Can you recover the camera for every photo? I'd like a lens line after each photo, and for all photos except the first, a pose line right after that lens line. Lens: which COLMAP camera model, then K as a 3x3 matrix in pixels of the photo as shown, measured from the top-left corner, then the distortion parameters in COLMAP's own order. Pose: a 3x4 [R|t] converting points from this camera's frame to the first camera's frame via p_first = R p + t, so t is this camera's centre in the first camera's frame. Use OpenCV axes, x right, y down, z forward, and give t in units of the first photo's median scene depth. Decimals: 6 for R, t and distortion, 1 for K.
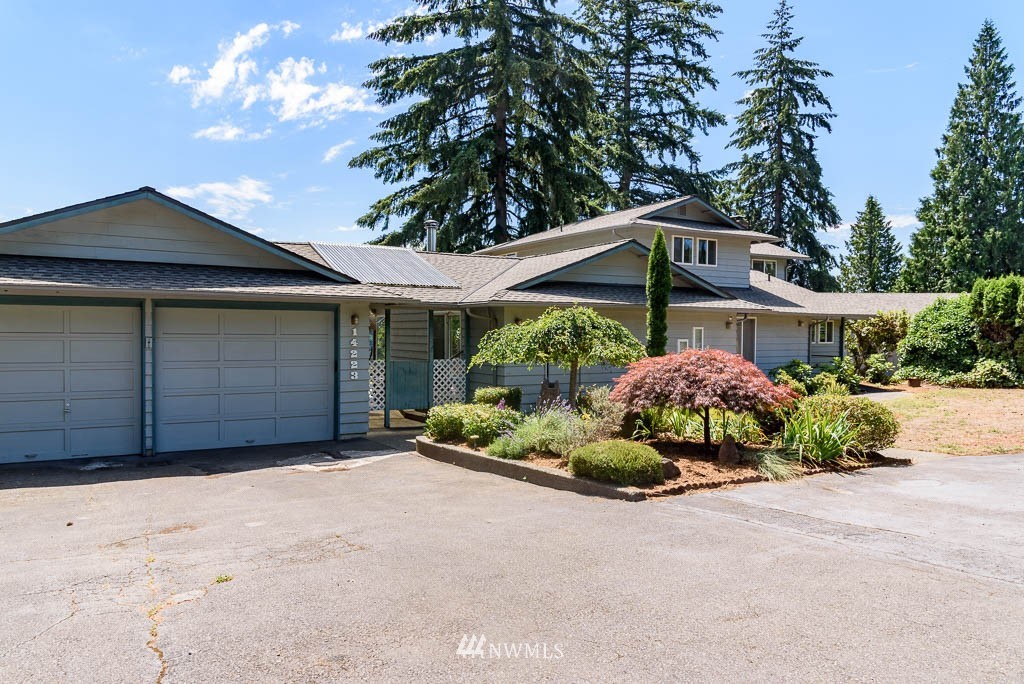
lens RADIAL K [[677.1, 0, 512.6], [0, 677.1, 369.4], [0, 0, 1]] dist [0.024650, -0.005563]
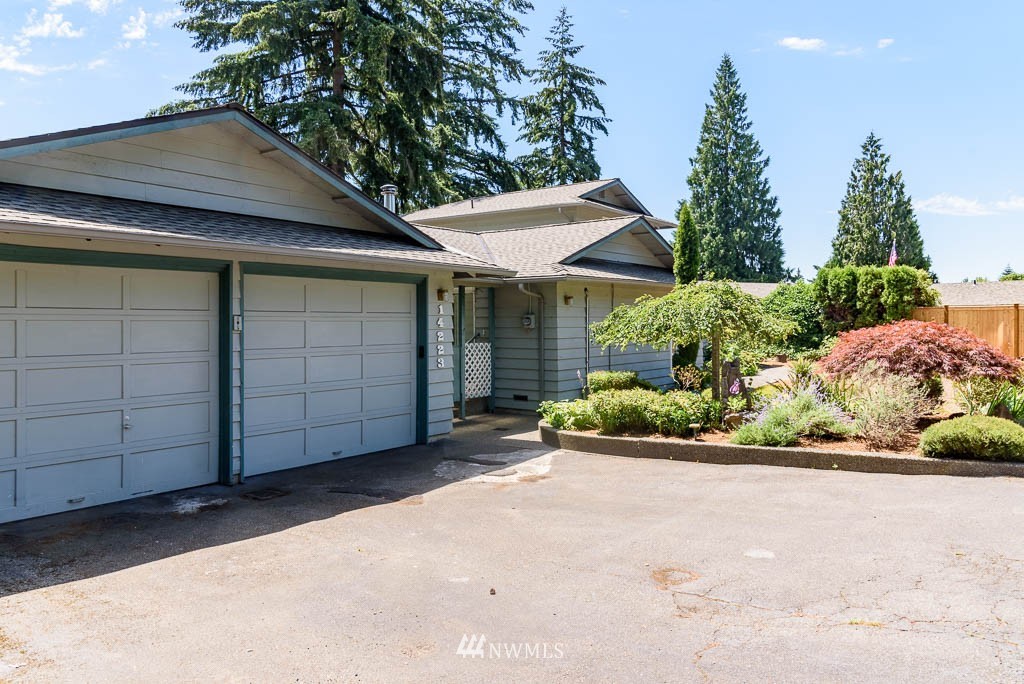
lens RADIAL K [[685.6, 0, 512.0], [0, 685.6, 342.0], [0, 0, 1]] dist [0.031357, -0.026074]
pose [[0.929317, -0.018950, 0.368795, -0.110848], [0.027739, 0.999443, -0.018542, 0.000363], [-0.368239, 0.027462, 0.929326, 0.048571]]
